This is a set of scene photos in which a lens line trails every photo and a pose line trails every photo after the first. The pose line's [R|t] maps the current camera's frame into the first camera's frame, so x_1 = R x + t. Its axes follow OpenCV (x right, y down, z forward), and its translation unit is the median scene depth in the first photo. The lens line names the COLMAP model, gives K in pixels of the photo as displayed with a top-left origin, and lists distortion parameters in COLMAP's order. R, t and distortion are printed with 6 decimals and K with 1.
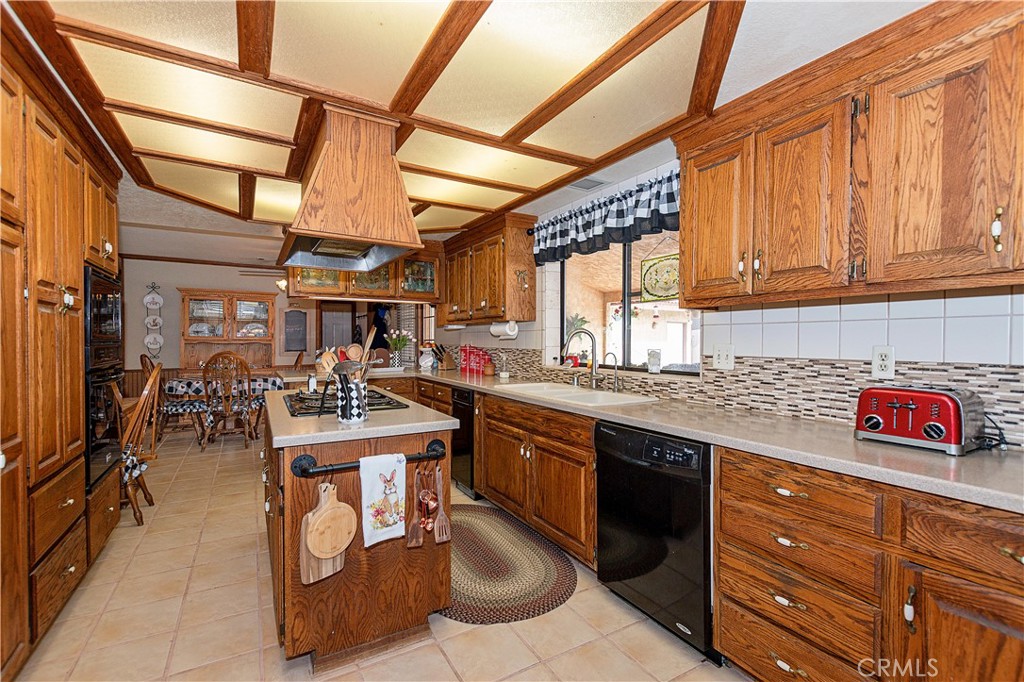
lens RADIAL K [[458.2, 0, 509.9], [0, 458.2, 343.6], [0, 0, 1]] dist [0.004864, -0.000440]
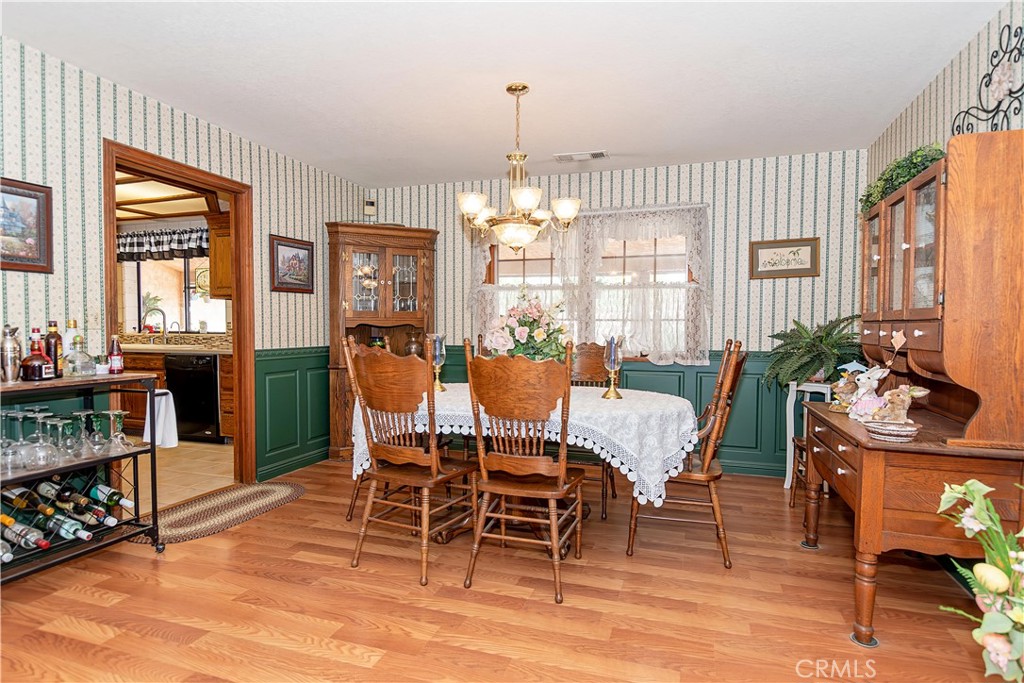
lens RADIAL K [[556.9, 0, 504.3], [0, 556.9, 340.9], [0, 0, 1]] dist [-0.004009, -0.000386]
pose [[0.753801, -0.021850, 0.656739, -0.195458], [0.006631, 0.999649, 0.025648, 0.039202], [-0.657069, -0.014978, 0.753681, -1.223414]]
